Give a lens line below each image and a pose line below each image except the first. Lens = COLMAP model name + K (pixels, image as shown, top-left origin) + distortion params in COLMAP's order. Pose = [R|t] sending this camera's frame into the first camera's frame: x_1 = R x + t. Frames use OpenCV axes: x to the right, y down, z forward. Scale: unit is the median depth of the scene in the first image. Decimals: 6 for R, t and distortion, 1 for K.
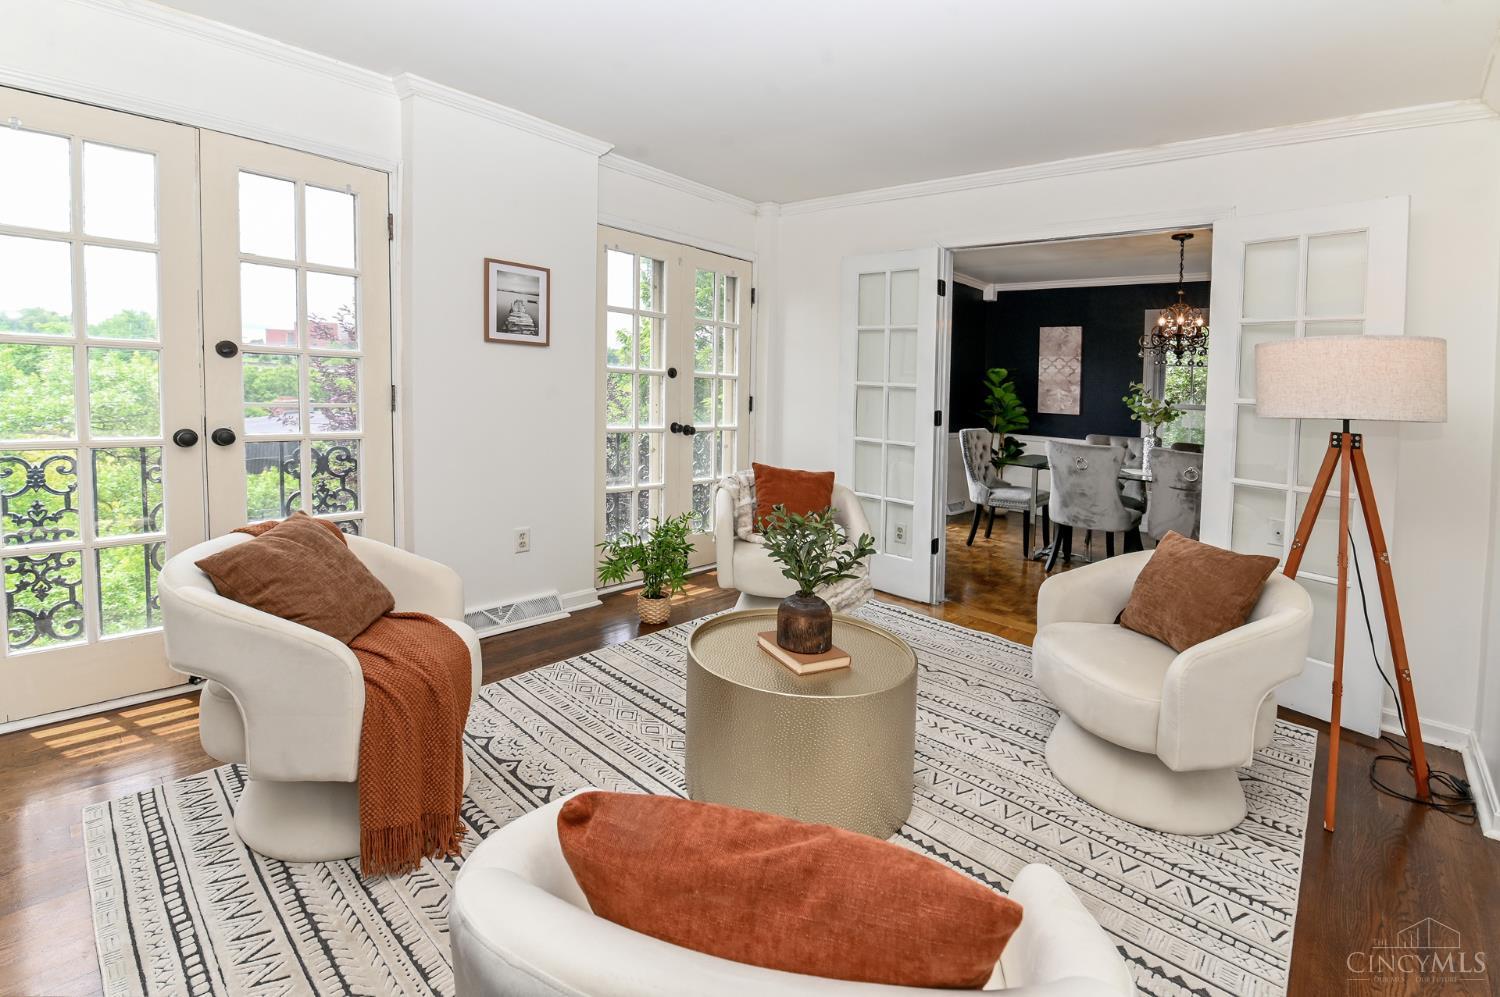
lens RADIAL K [[651.6, 0, 750.6], [0, 651.6, 503.8], [0, 0, 1]] dist [-0.006507, -0.005553]
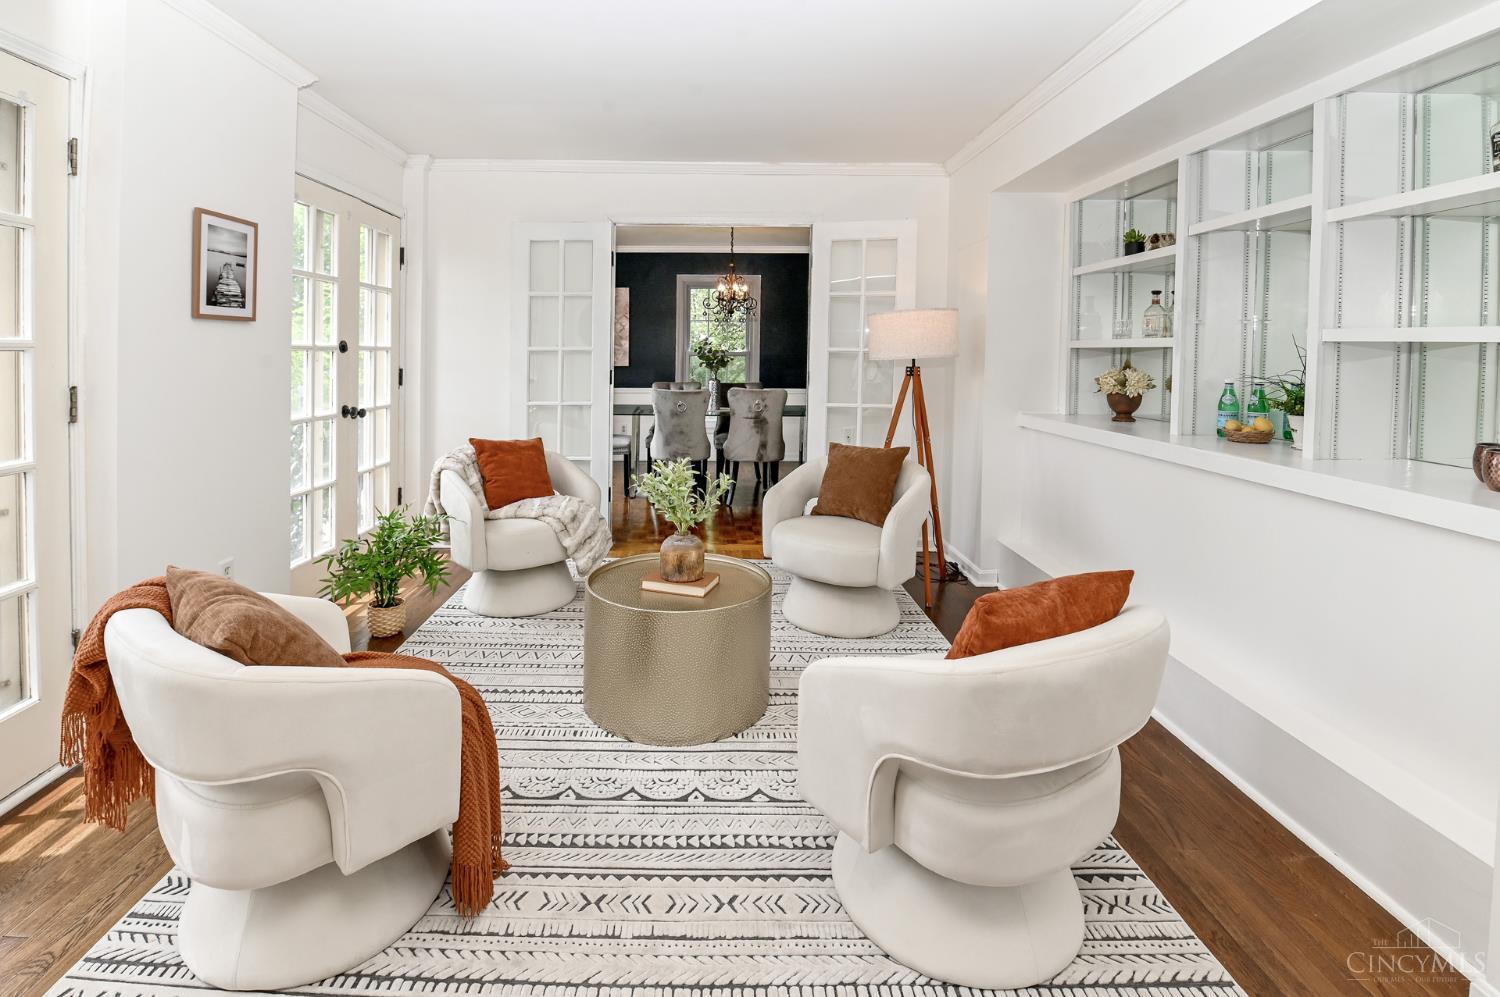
lens RADIAL K [[651.6, 0, 755.8], [0, 651.6, 495.0], [0, 0, 1]] dist [-0.006507, -0.005553]
pose [[0.739613, -0.189697, 0.645746, -0.405873], [0.155679, 0.981657, 0.110066, -0.027421], [-0.654780, 0.019123, 0.755578, 0.015043]]
